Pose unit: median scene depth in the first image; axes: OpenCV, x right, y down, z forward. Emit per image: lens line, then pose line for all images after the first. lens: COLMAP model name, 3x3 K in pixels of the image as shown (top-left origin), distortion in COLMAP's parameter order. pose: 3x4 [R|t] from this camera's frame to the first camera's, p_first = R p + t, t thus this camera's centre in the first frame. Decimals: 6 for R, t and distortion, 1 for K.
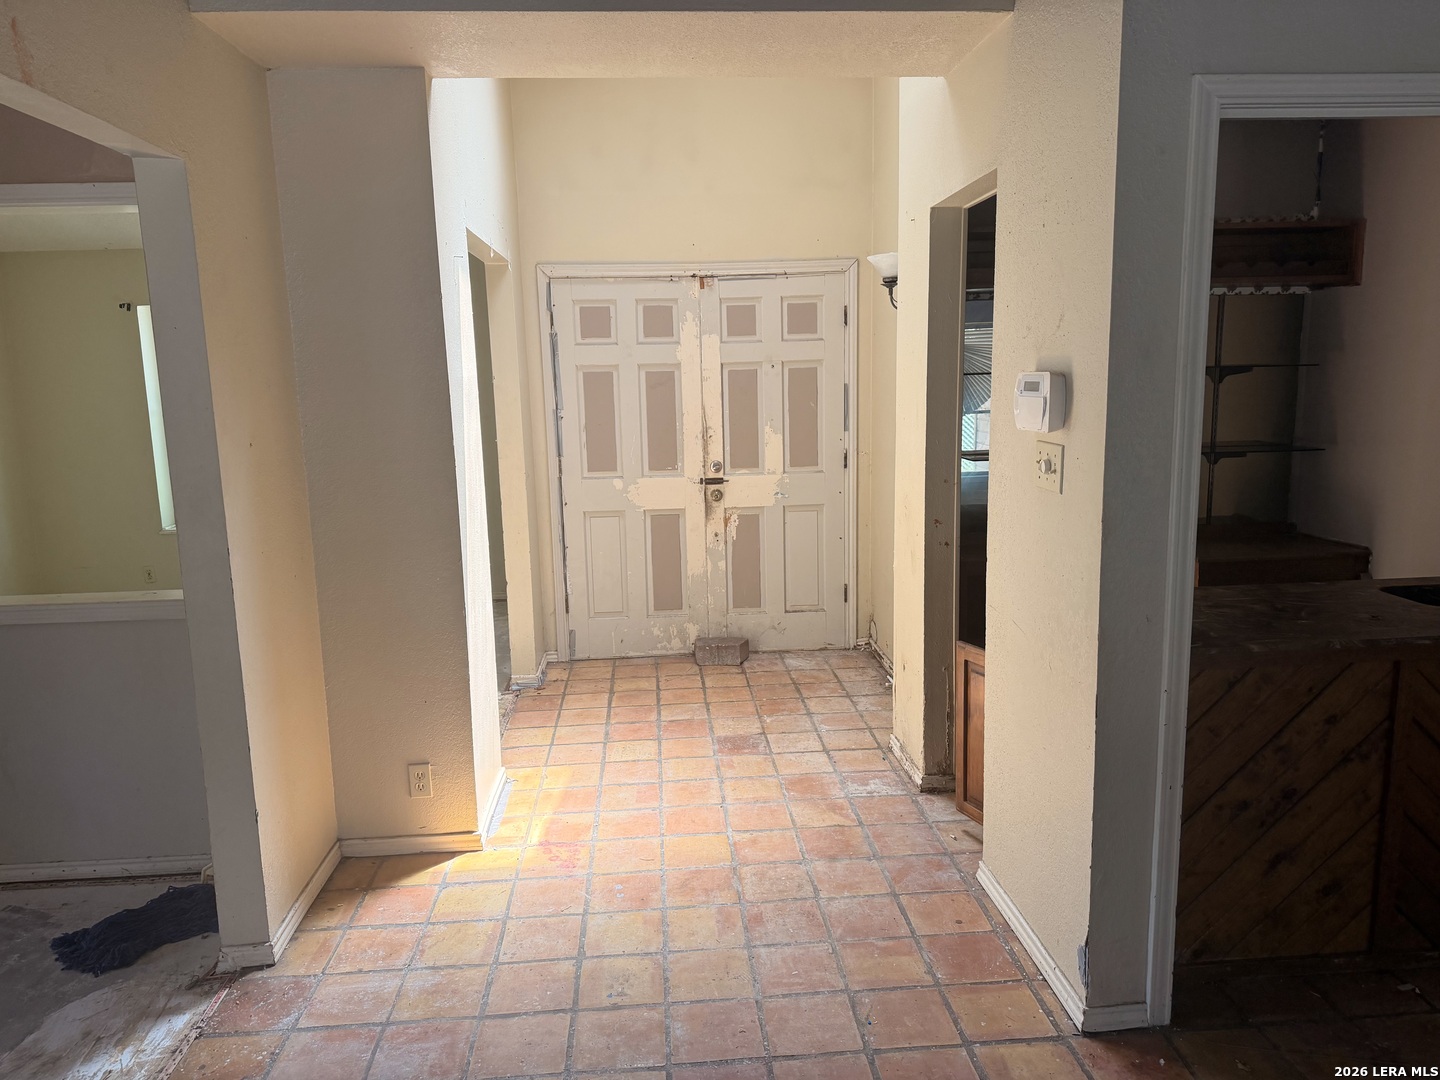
lens RADIAL K [[1007.9, 0, 719.4], [0, 1007.9, 549.2], [0, 0, 1]] dist [0.004809, -0.020672]
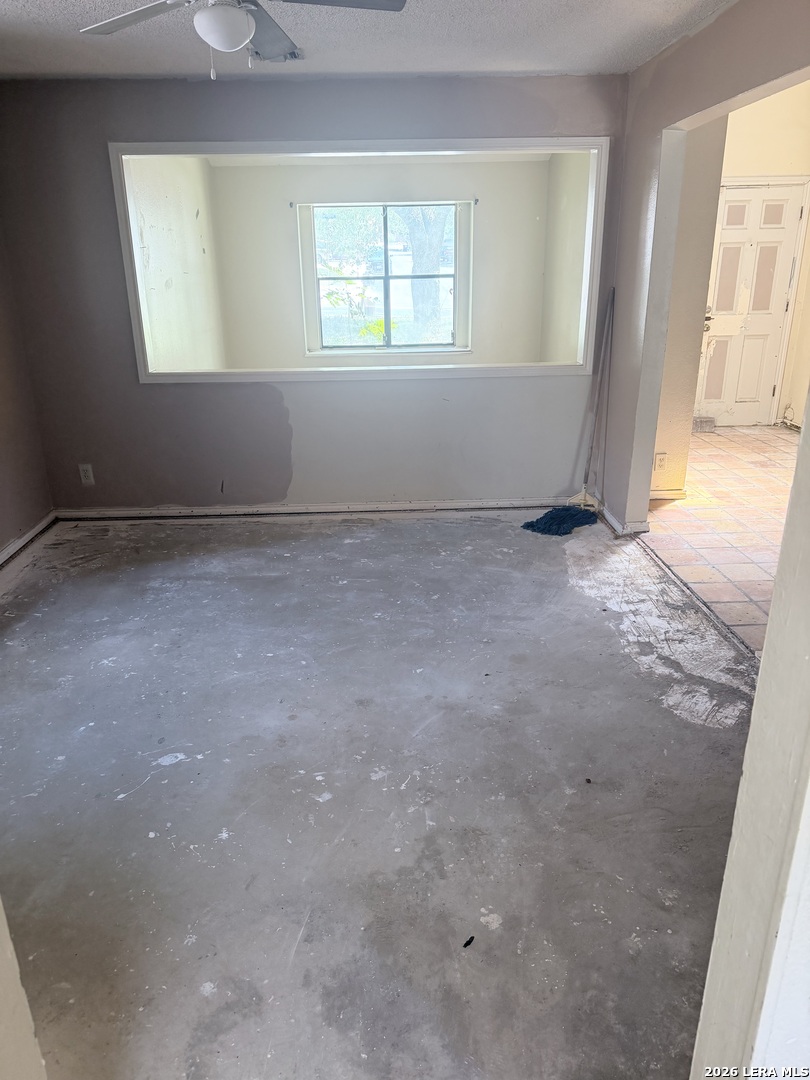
lens RADIAL K [[755.9, 0, 404.5], [0, 755.9, 537.9], [0, 0, 1]] dist [0.004809, -0.020672]
pose [[0.998677, 0.019862, -0.047437, -0.436981], [-0.011205, 0.984286, 0.176227, 0.073244], [0.050192, -0.175463, 0.983206, -0.302487]]
